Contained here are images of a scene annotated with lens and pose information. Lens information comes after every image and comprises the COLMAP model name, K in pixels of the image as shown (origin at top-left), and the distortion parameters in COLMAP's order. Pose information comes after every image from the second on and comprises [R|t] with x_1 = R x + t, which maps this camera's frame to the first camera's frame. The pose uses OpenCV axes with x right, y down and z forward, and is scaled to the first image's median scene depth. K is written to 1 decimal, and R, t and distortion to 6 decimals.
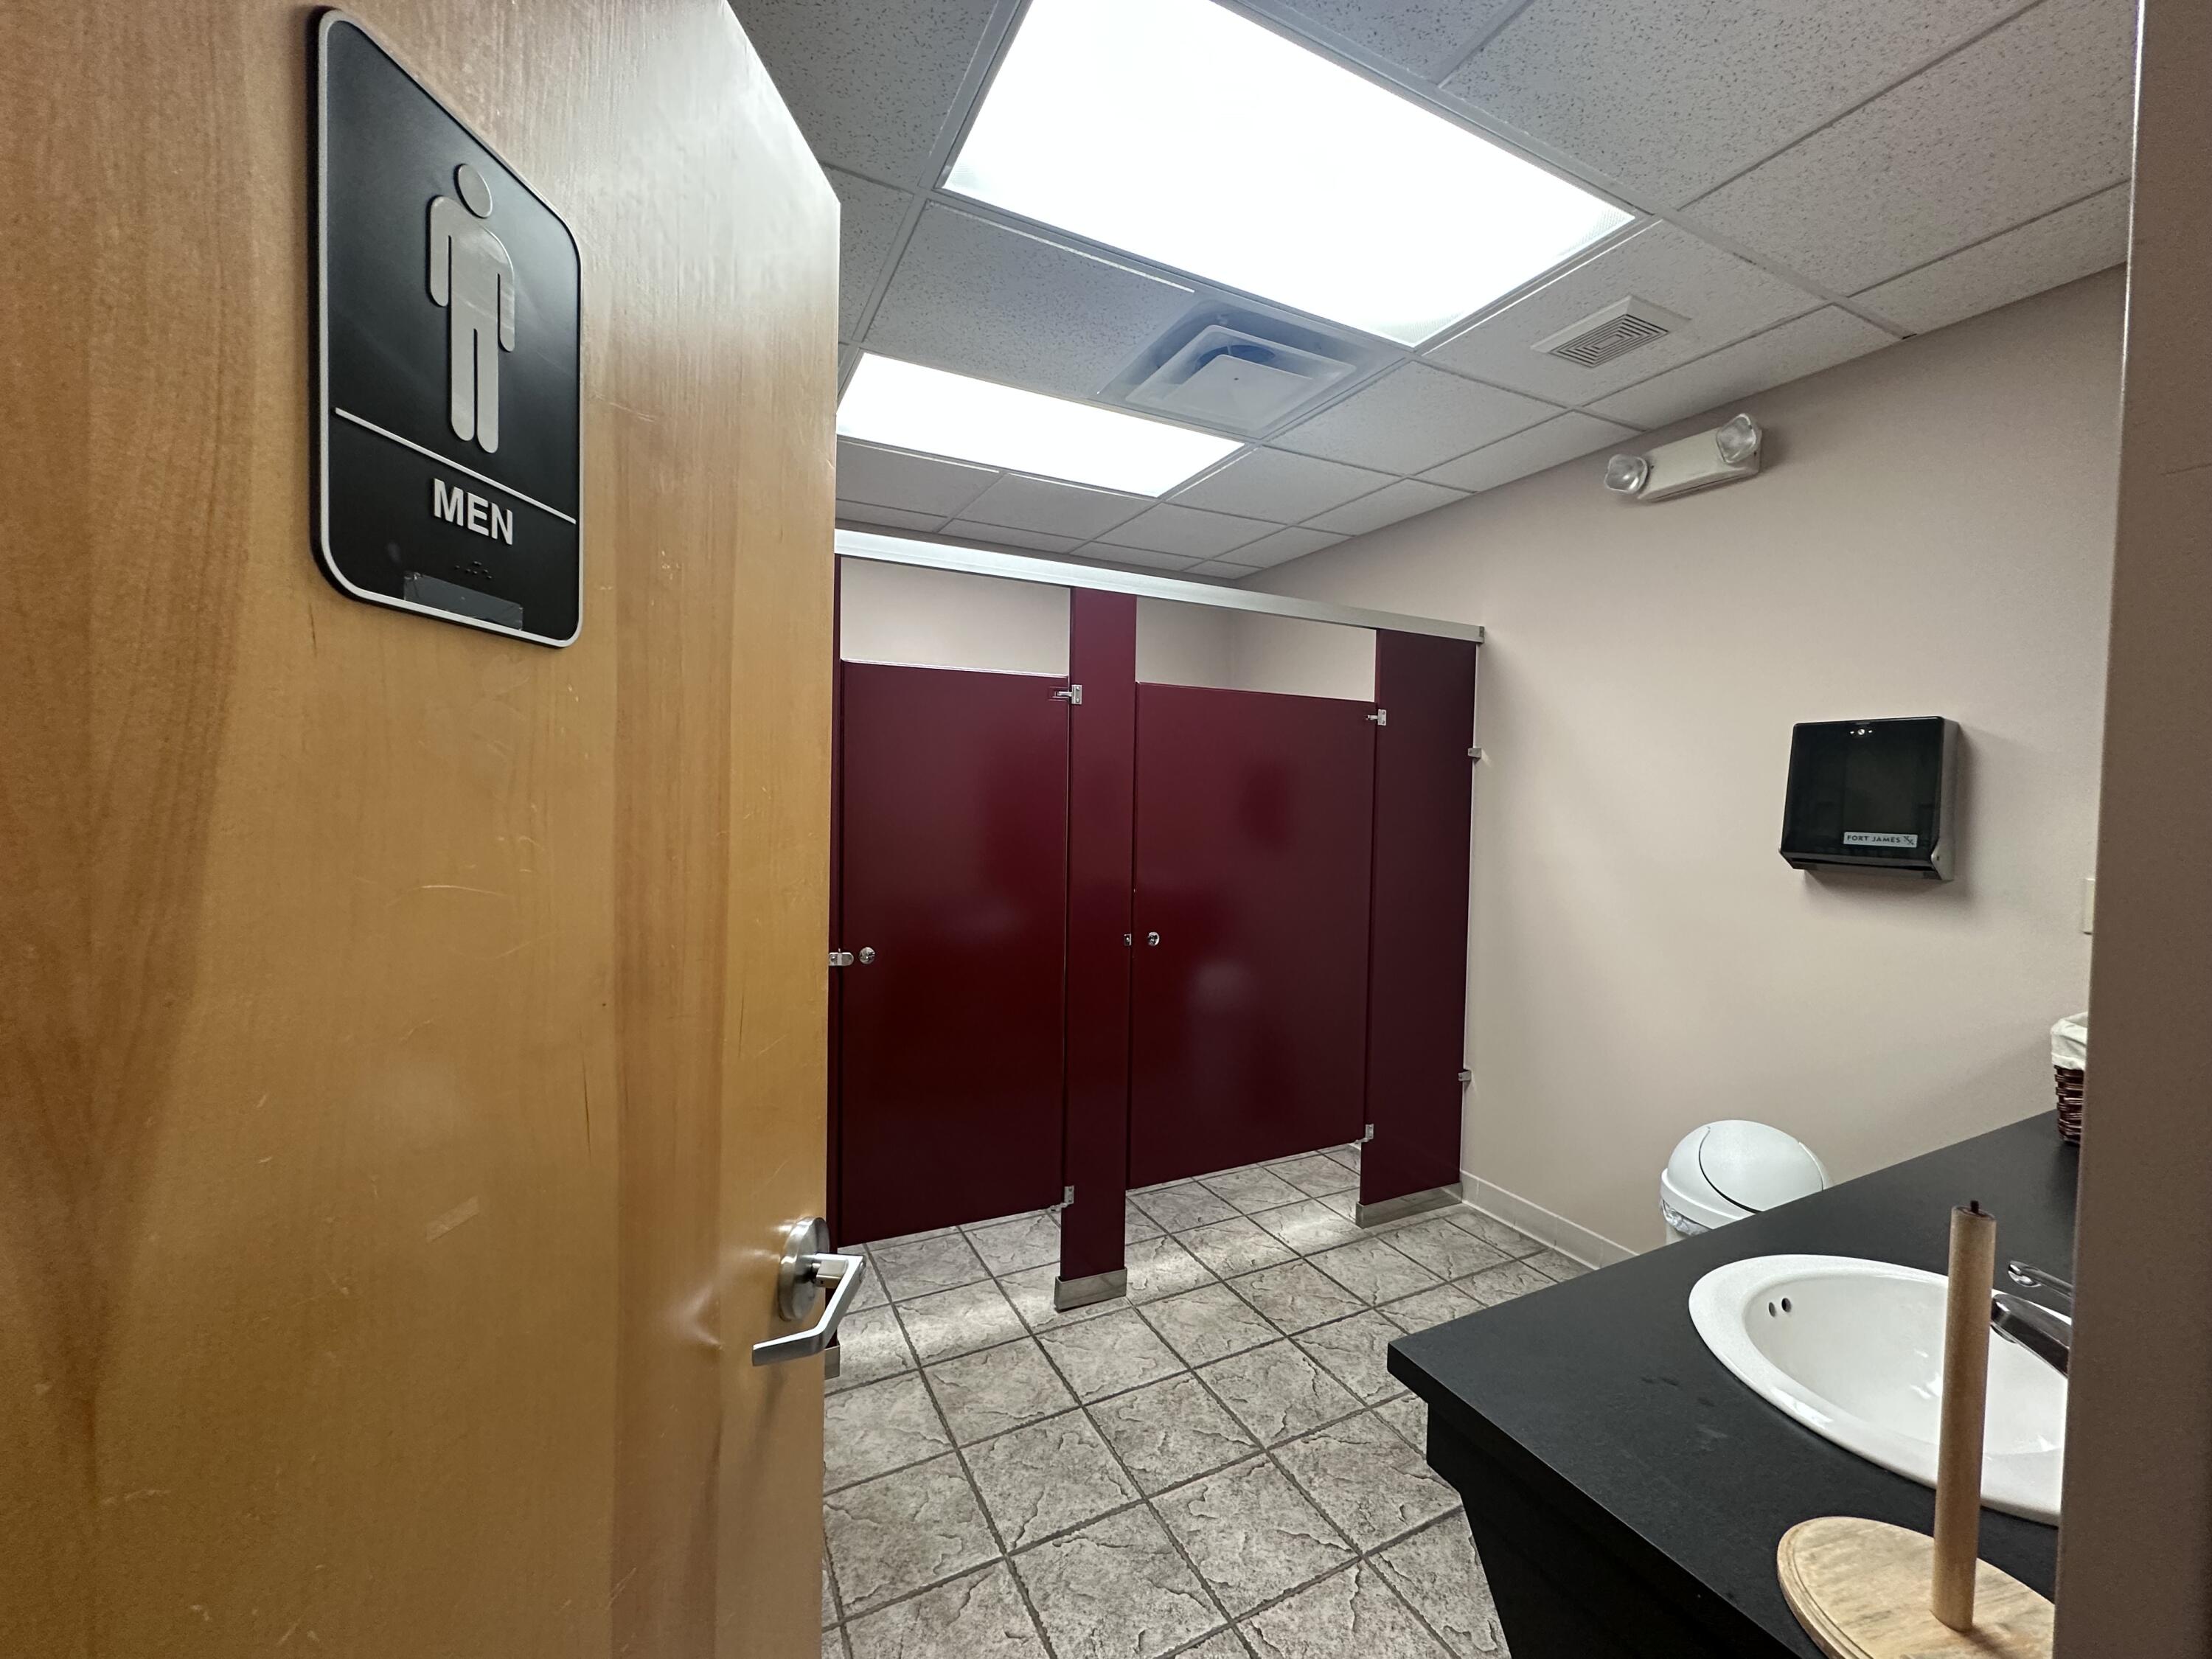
lens RADIAL K [[879.5, 0, 1109.5], [0, 879.5, 833.2], [0, 0, 1]] dist [-0.007067, 0.000320]
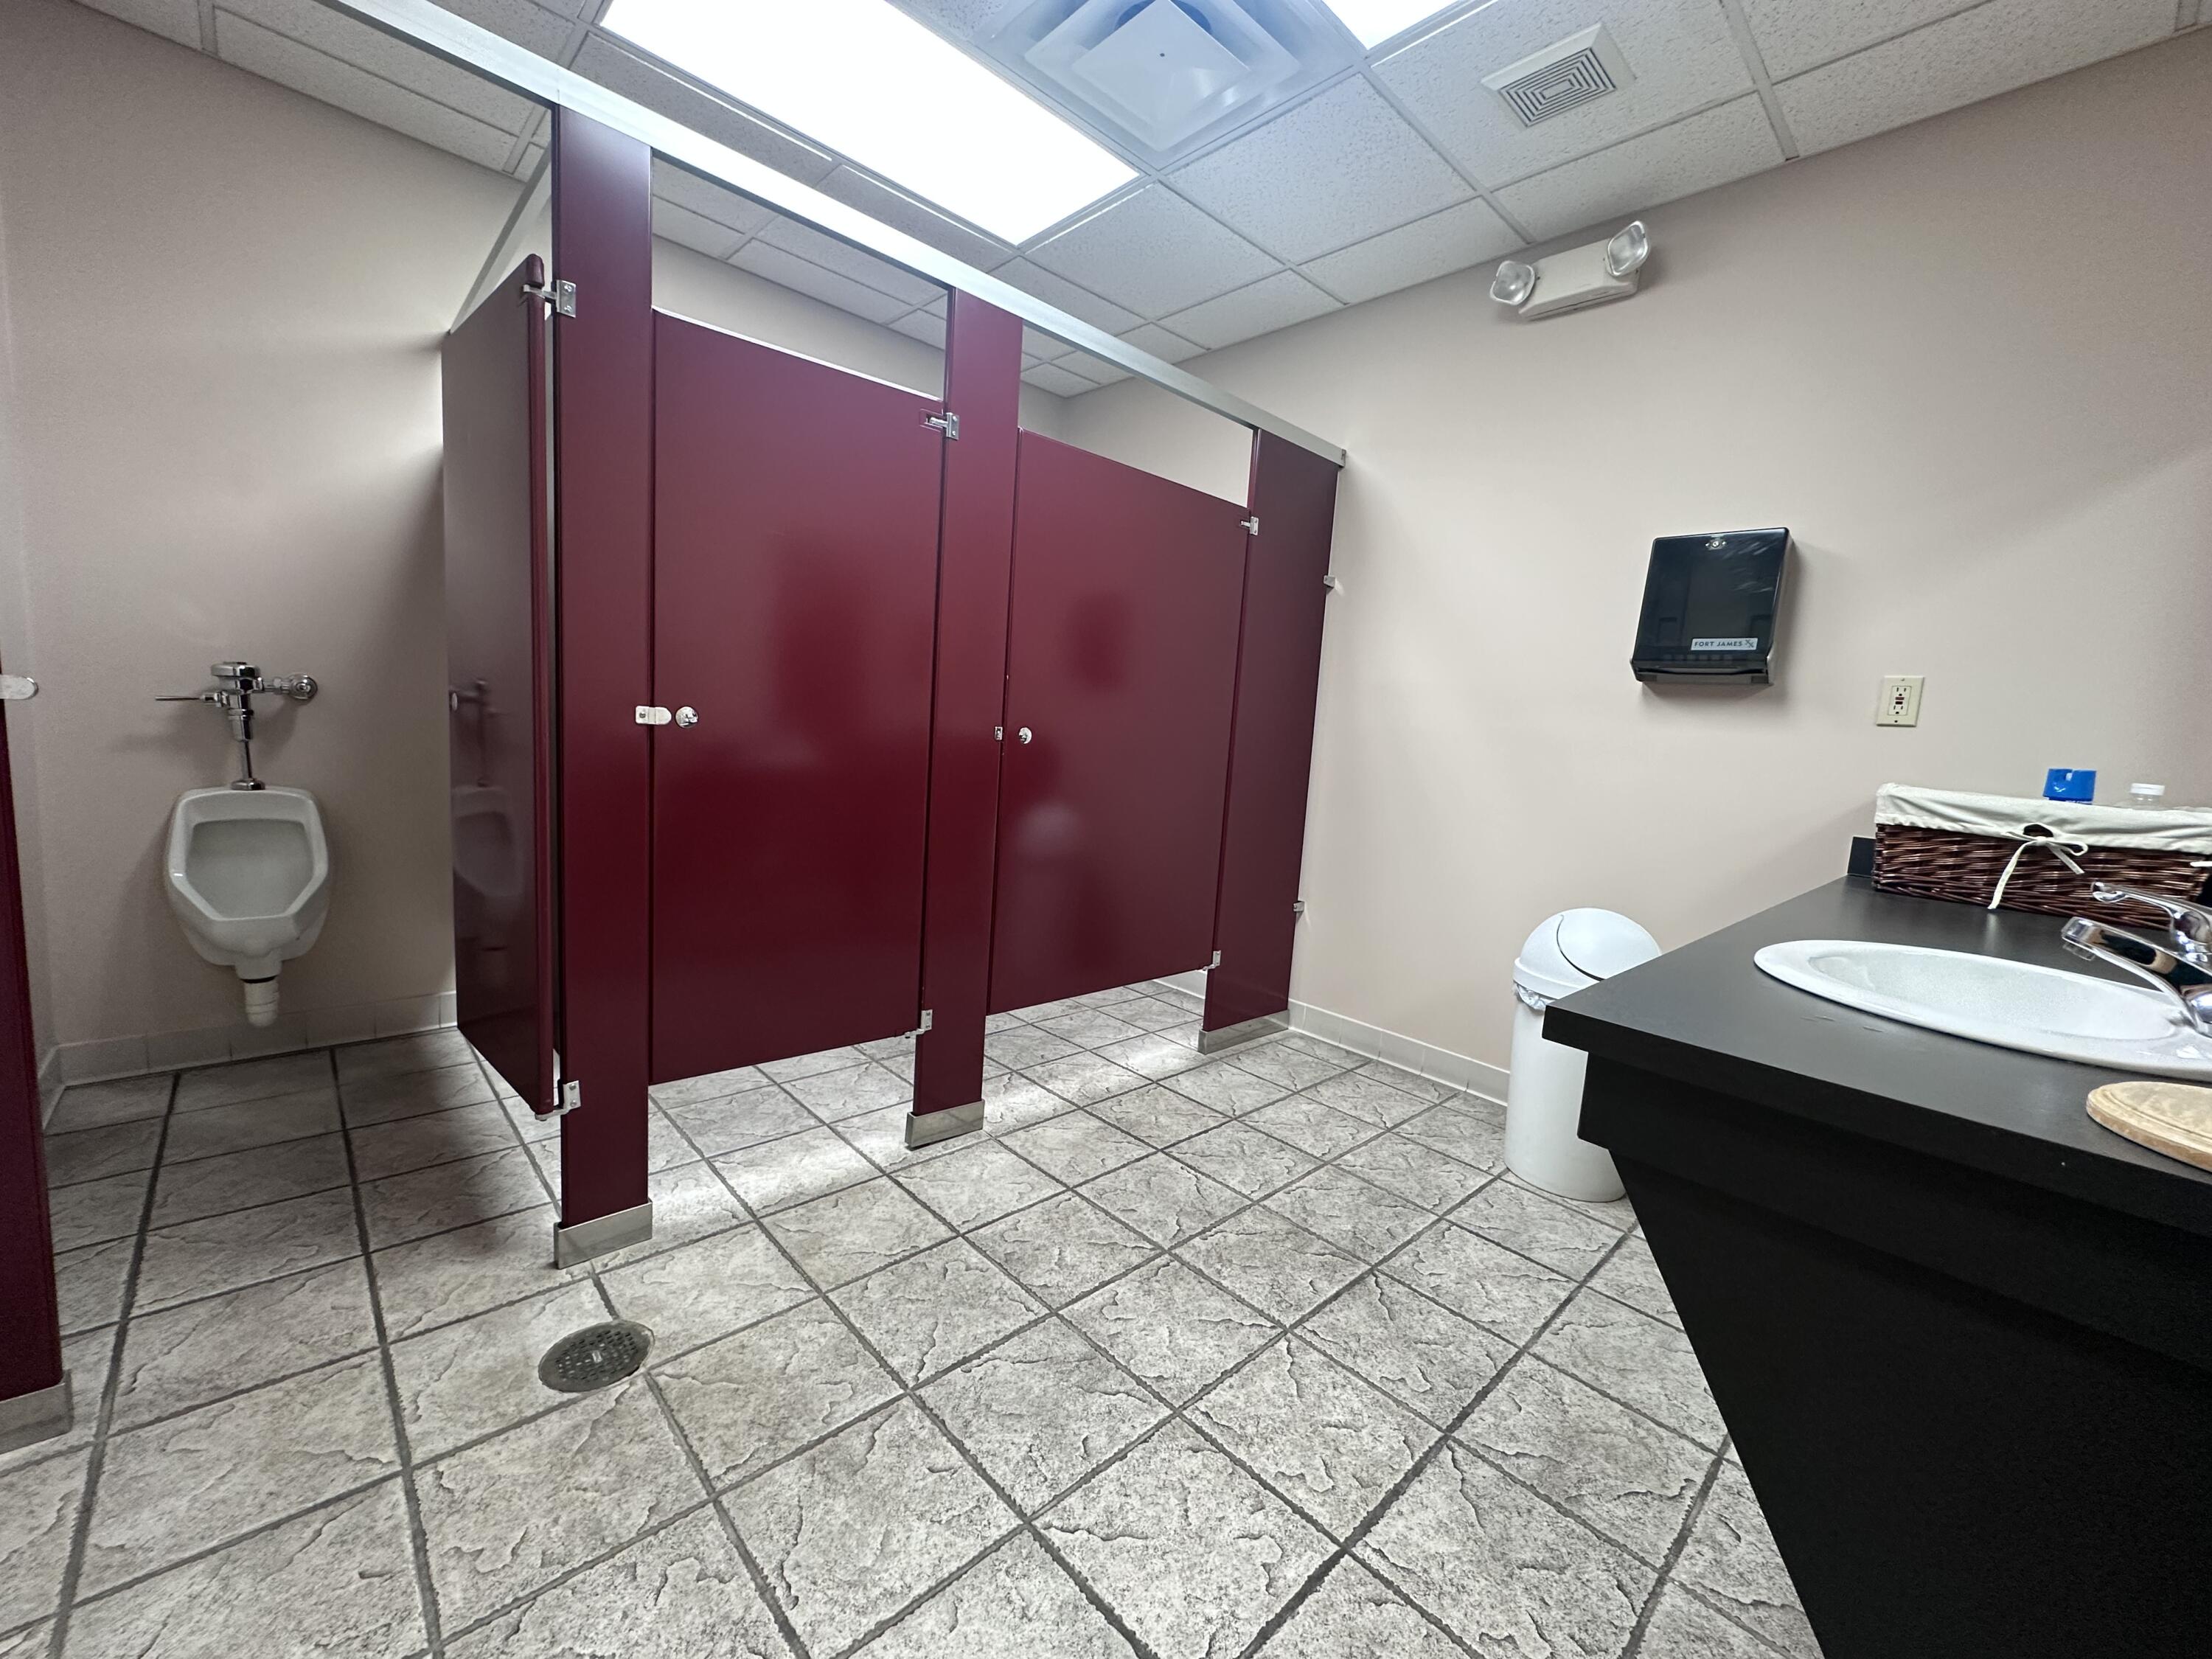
lens RADIAL K [[879.5, 0, 1110.4], [0, 879.5, 833.4], [0, 0, 1]] dist [-0.007067, 0.000320]
pose [[0.957990, 0.012761, 0.286519, -0.137235], [-0.040544, 0.995003, 0.091245, 0.154375], [-0.283923, -0.099029, 0.953720, 0.143979]]
